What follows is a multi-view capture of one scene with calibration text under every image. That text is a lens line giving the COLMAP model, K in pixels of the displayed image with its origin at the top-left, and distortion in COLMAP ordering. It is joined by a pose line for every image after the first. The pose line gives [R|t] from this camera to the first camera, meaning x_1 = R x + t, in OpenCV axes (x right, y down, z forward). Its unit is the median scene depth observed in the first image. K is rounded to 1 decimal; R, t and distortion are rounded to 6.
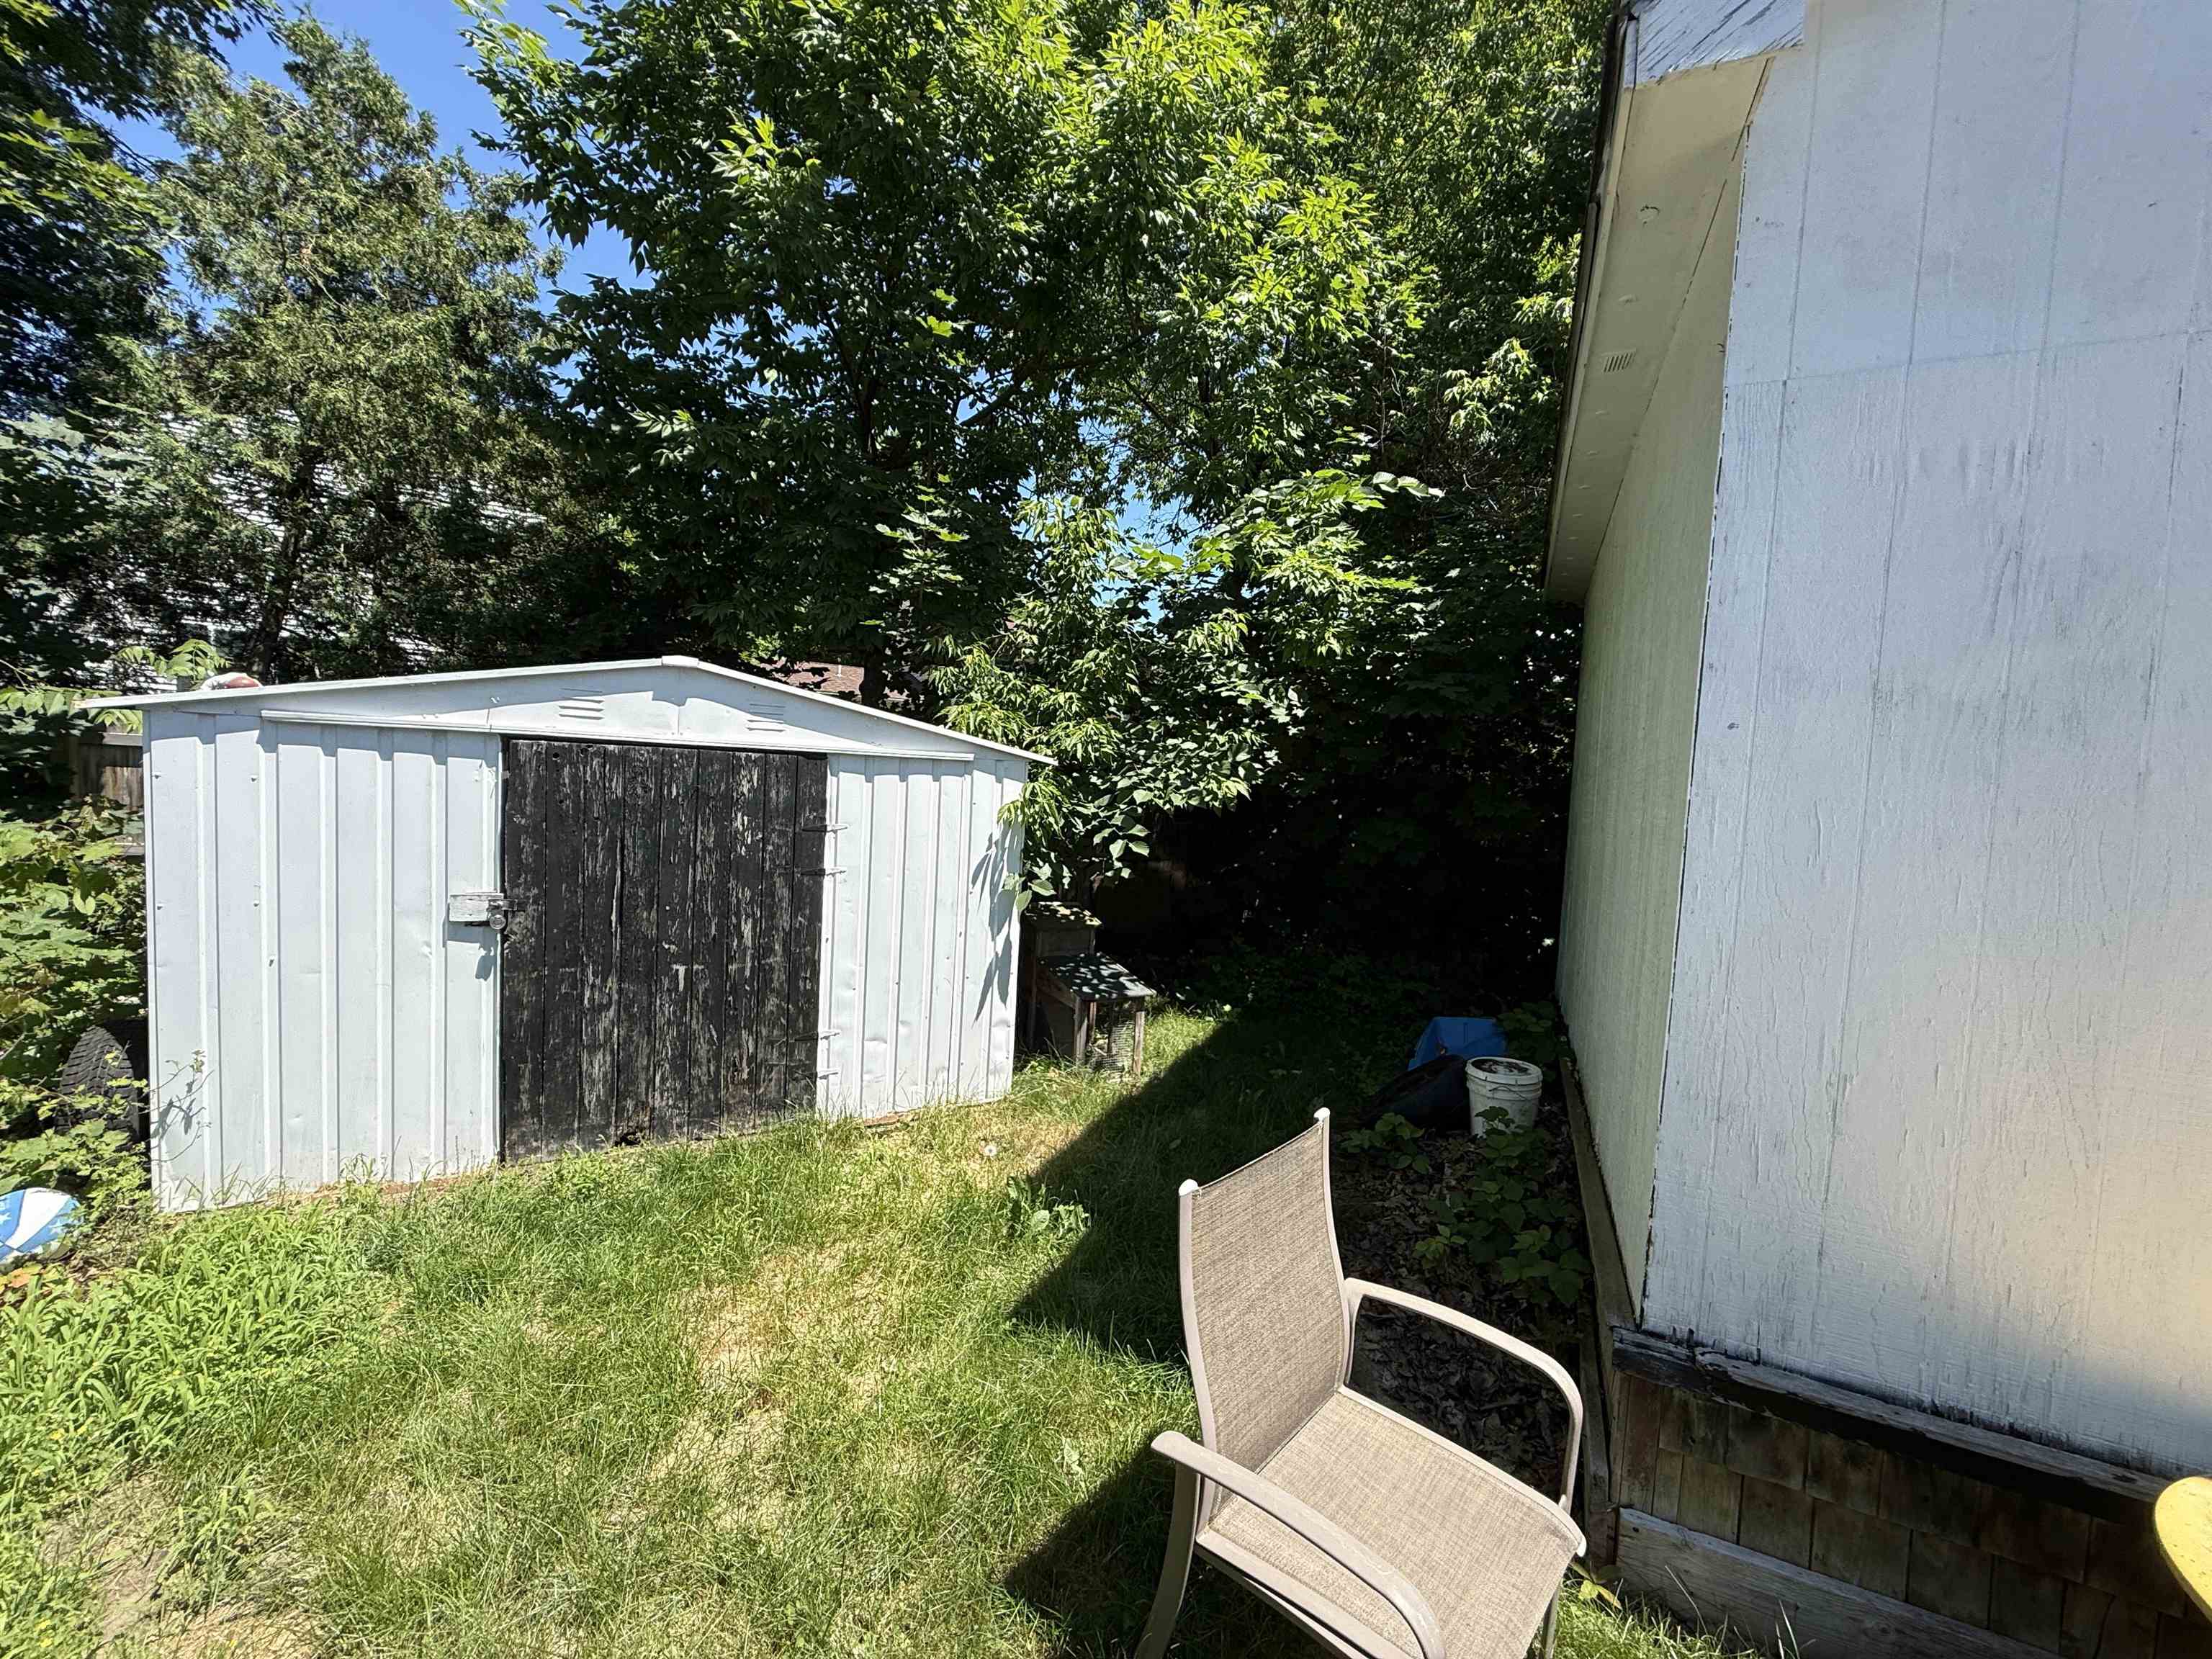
lens RADIAL K [[875.2, 0, 1101.6], [0, 875.2, 840.6], [0, 0, 1]] dist [-0.002900, 0.001135]
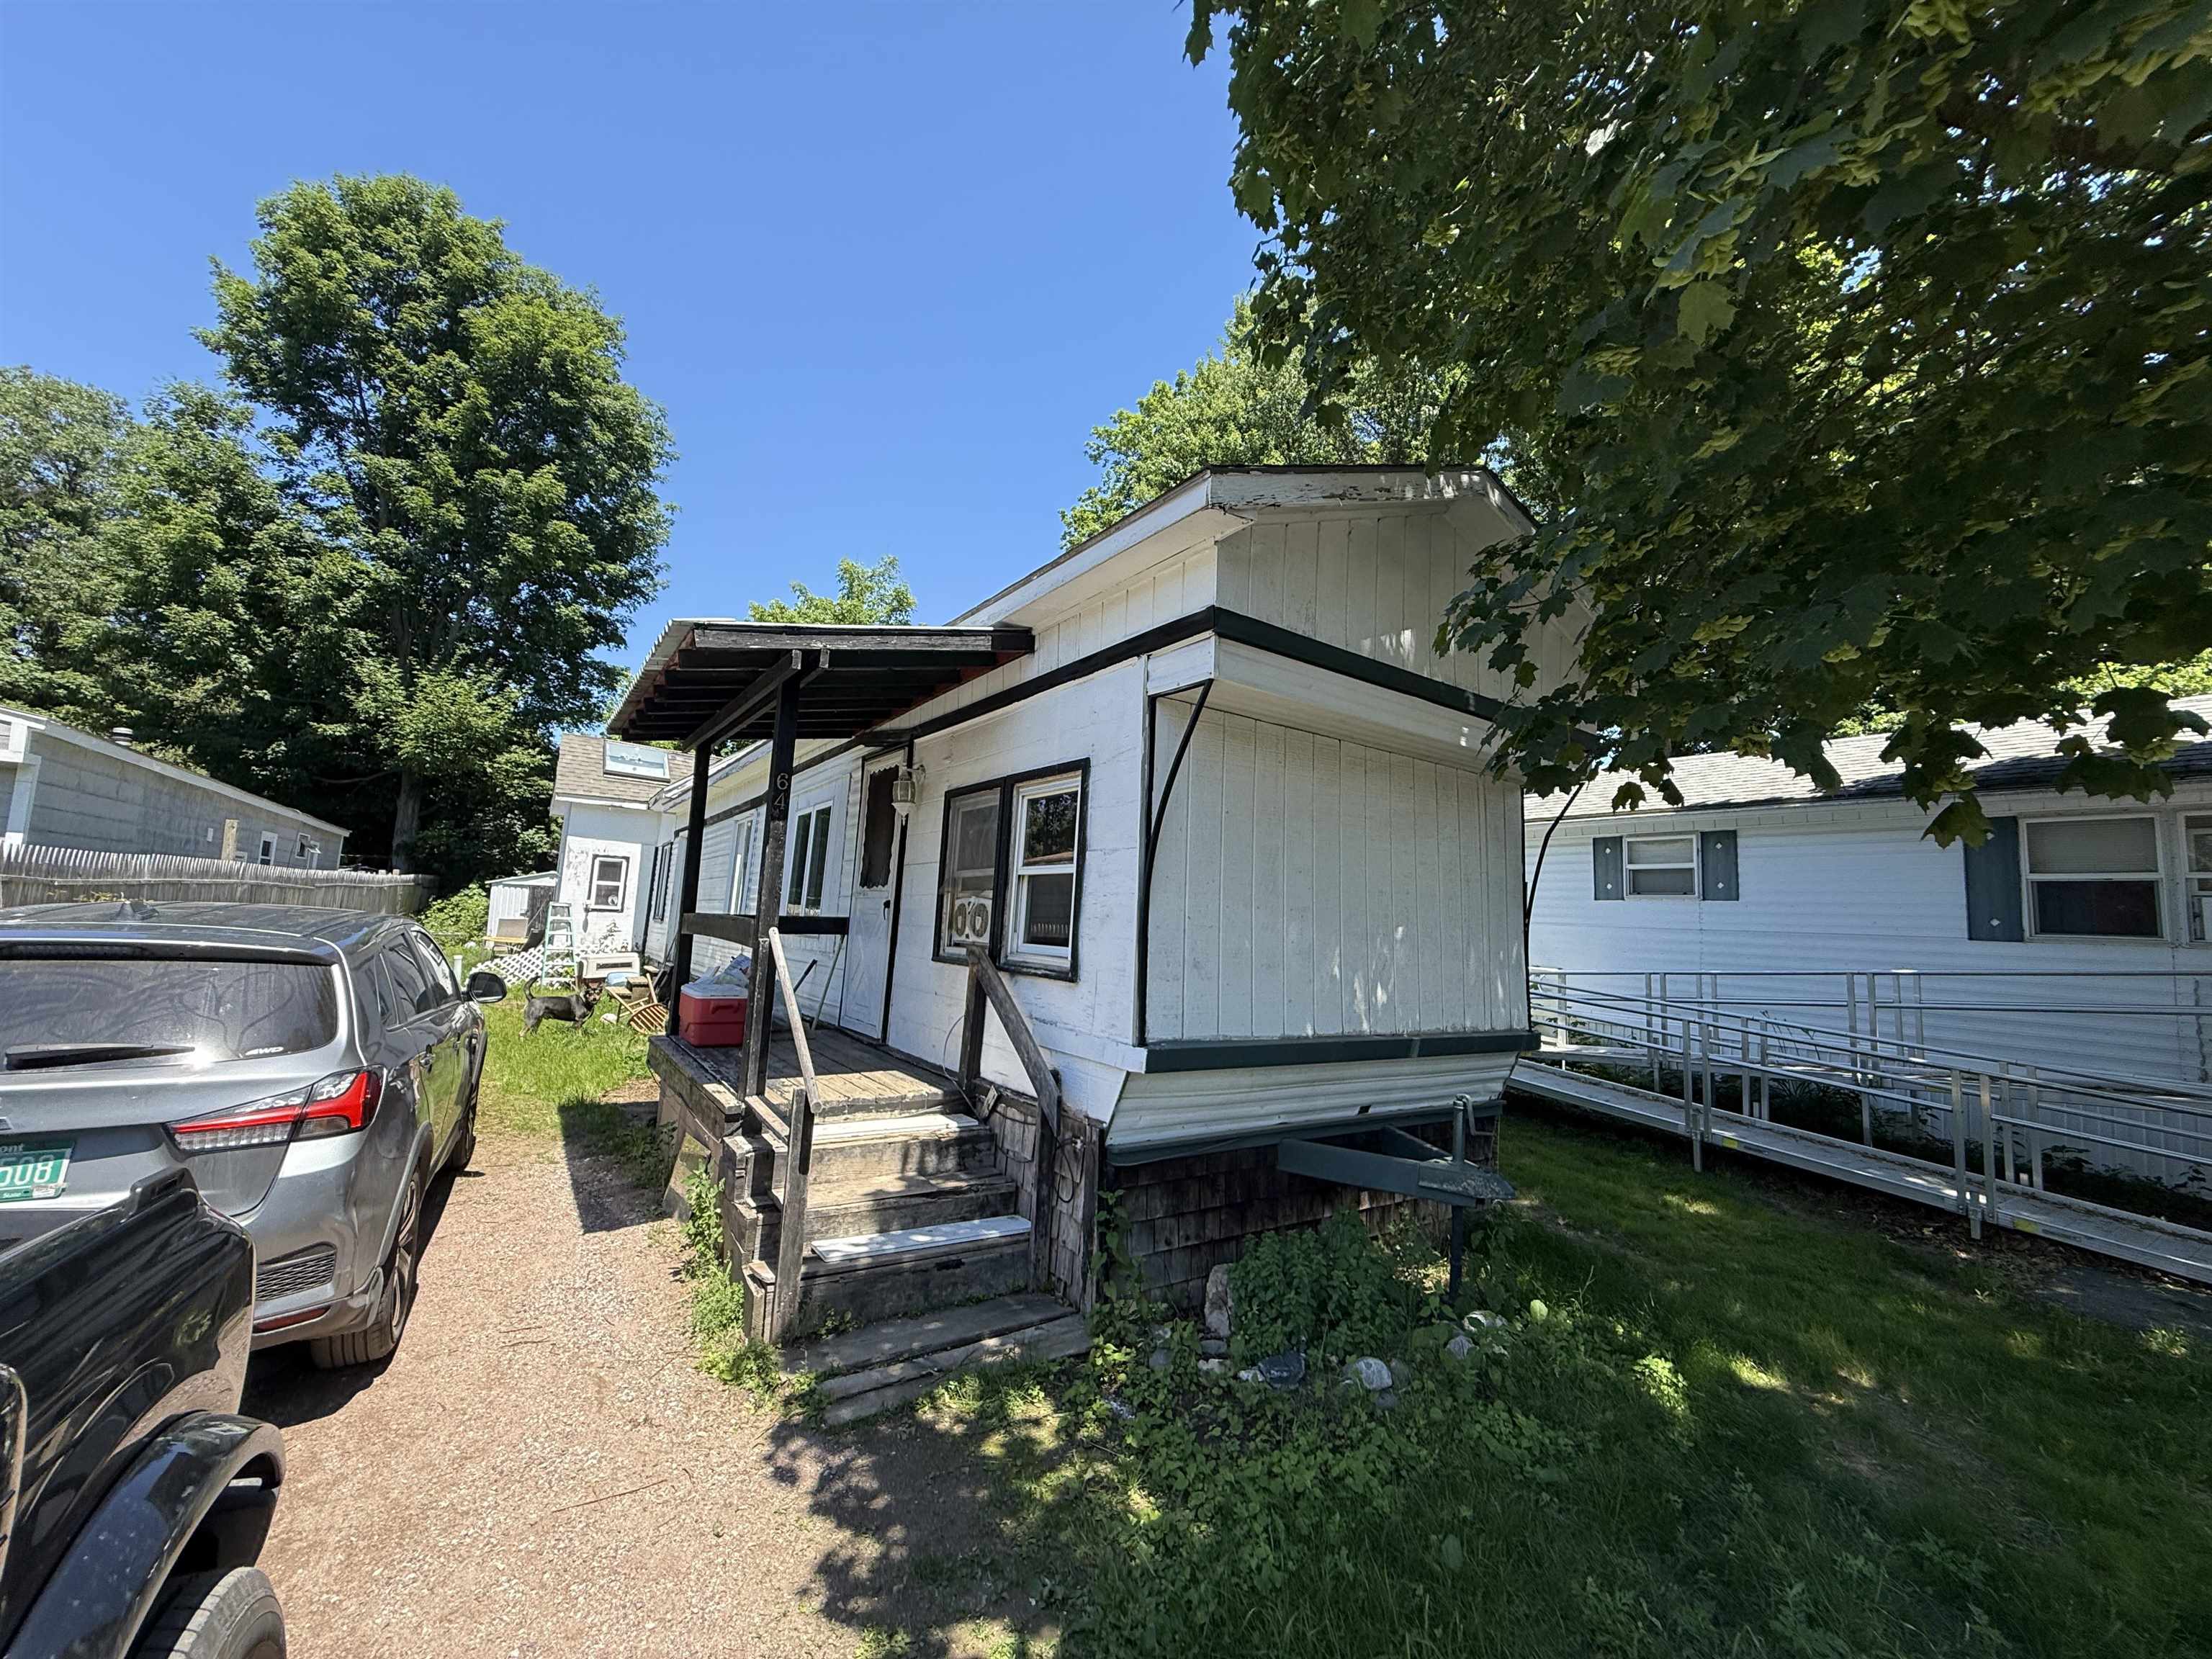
lens RADIAL K [[875.2, 0, 1108.9], [0, 875.2, 819.9], [0, 0, 1]] dist [-0.002900, 0.001135]
pose [[0.862129, -0.075019, -0.501105, 5.940738], [-0.027146, 0.980720, -0.193525, 0.514709], [0.505961, 0.180447, 0.843470, -2.270899]]
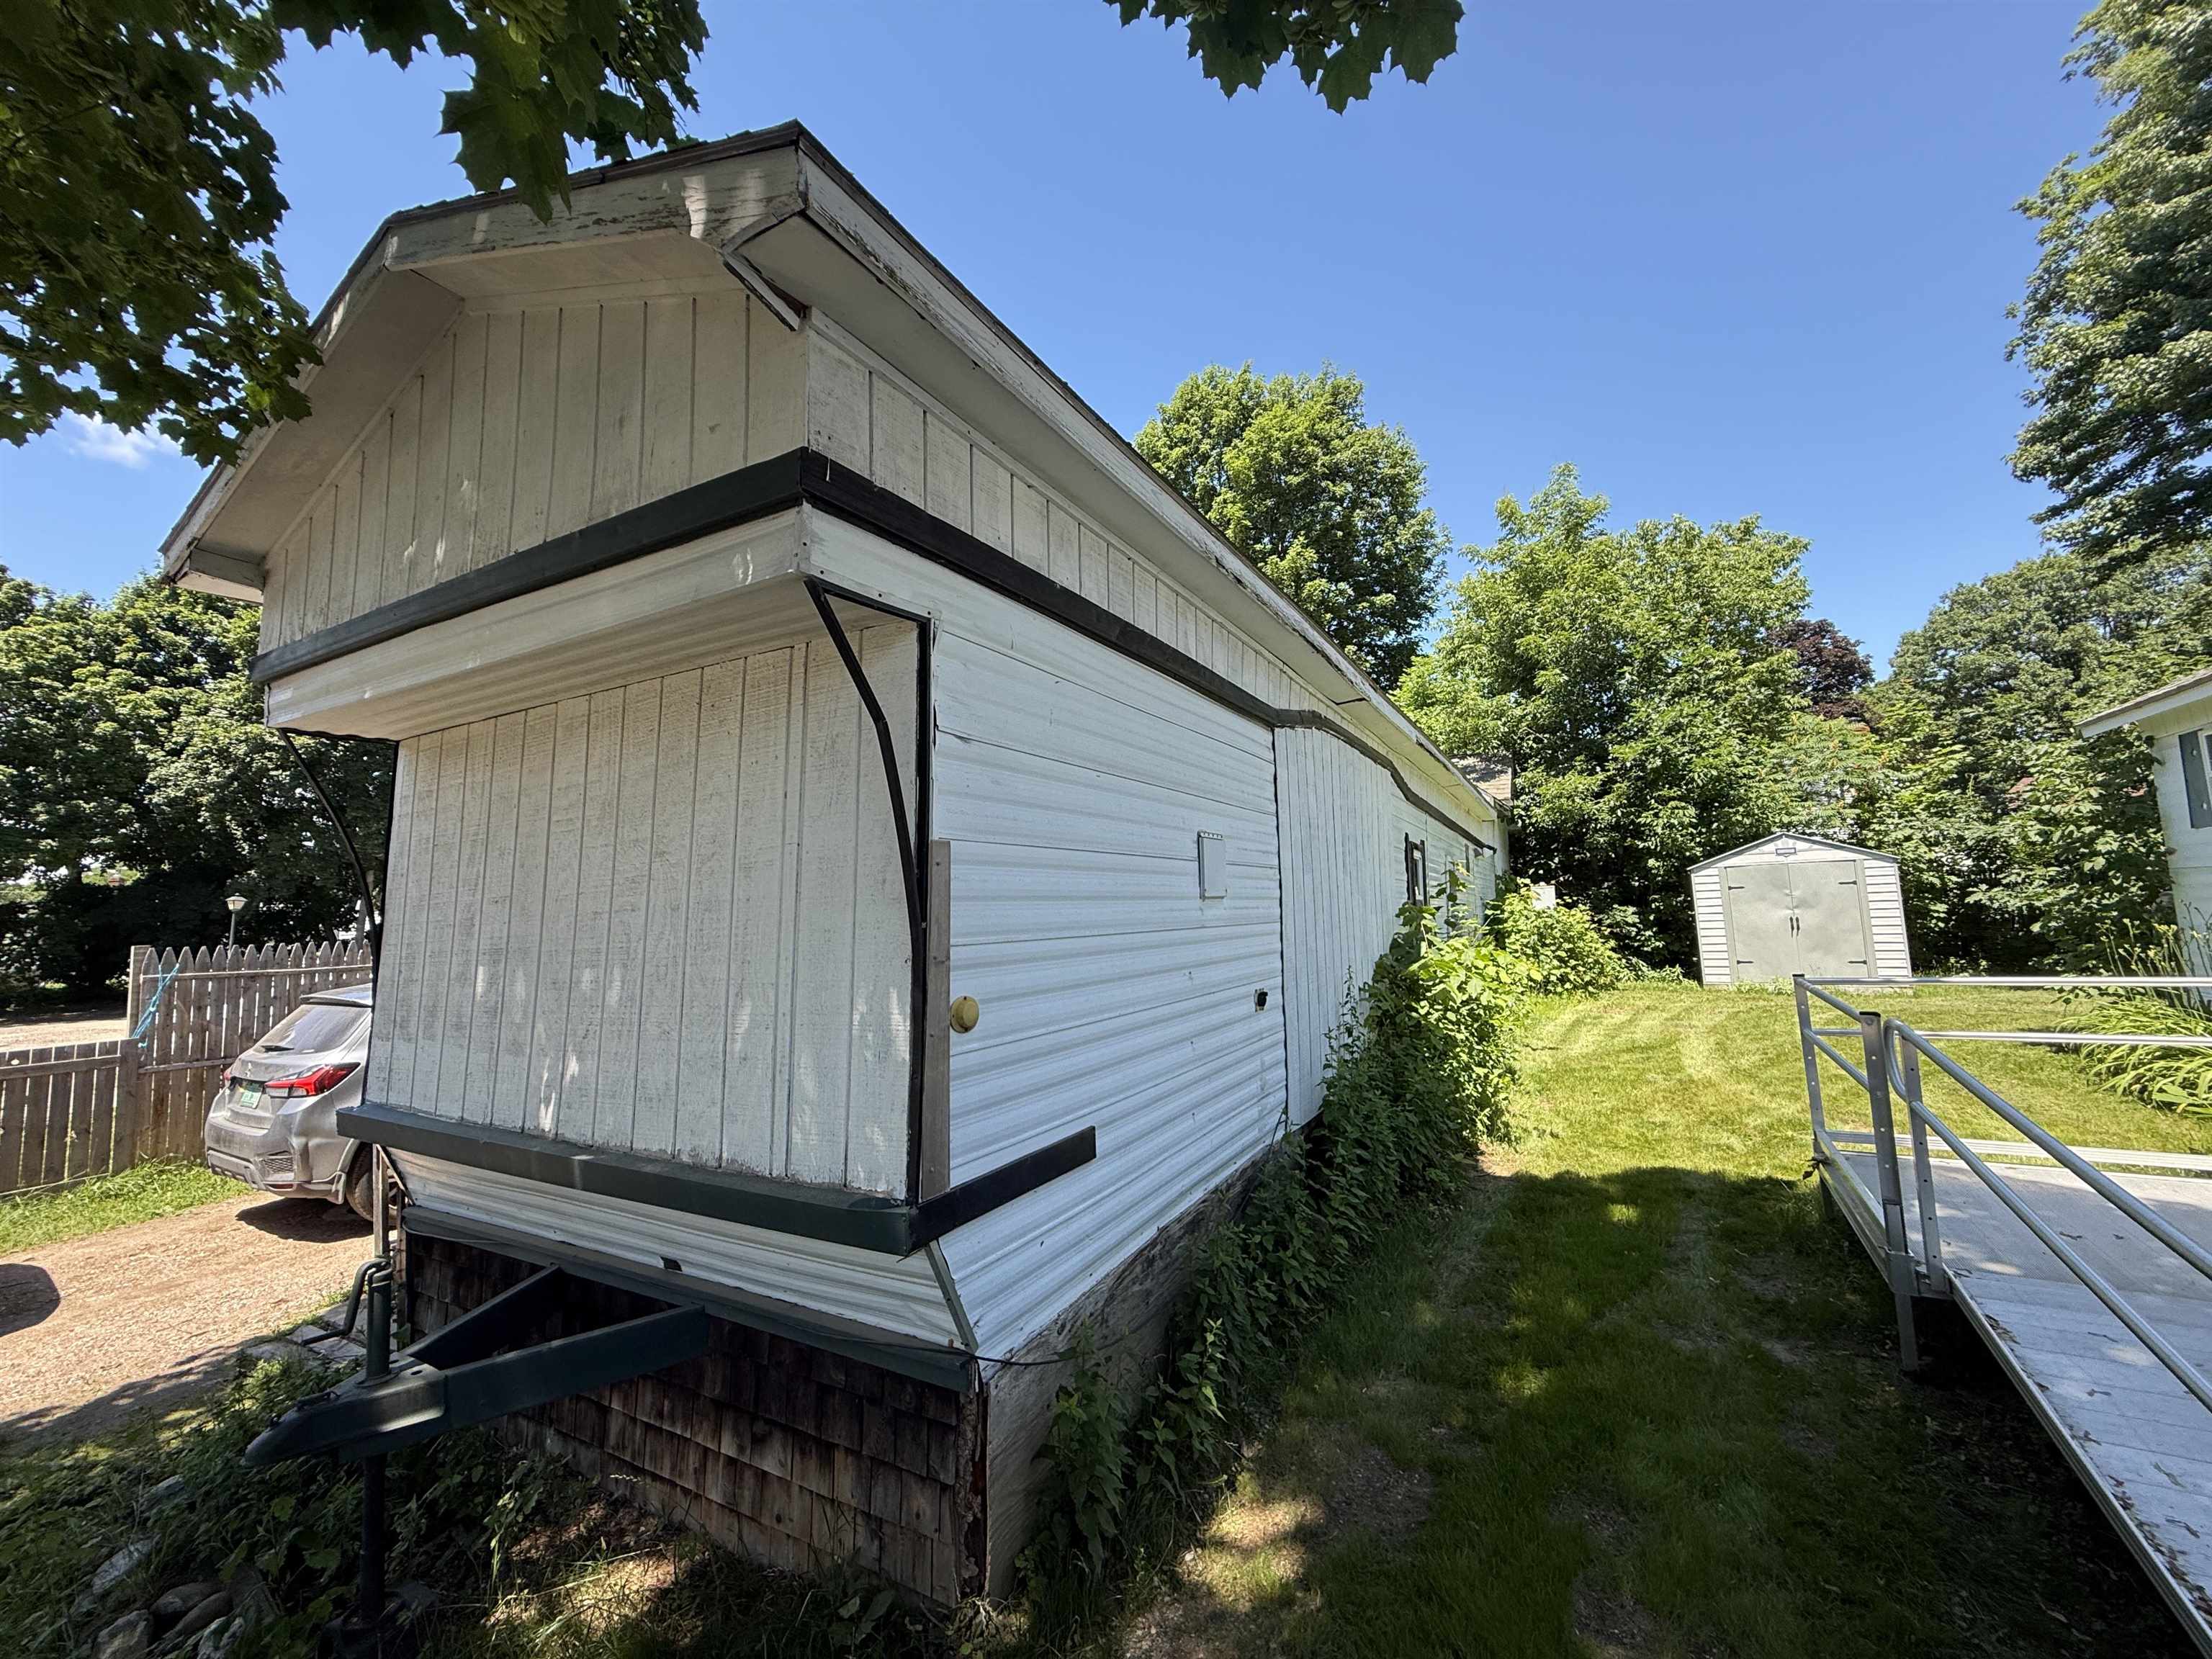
lens RADIAL K [[875.2, 0, 1107.5], [0, 875.2, 815.7], [0, 0, 1]] dist [-0.002900, 0.001135]
pose [[-0.065555, -0.160718, -0.984821, 6.446518], [-0.033097, 0.986751, -0.158830, 0.373779], [0.997300, 0.022182, -0.070006, -0.311865]]
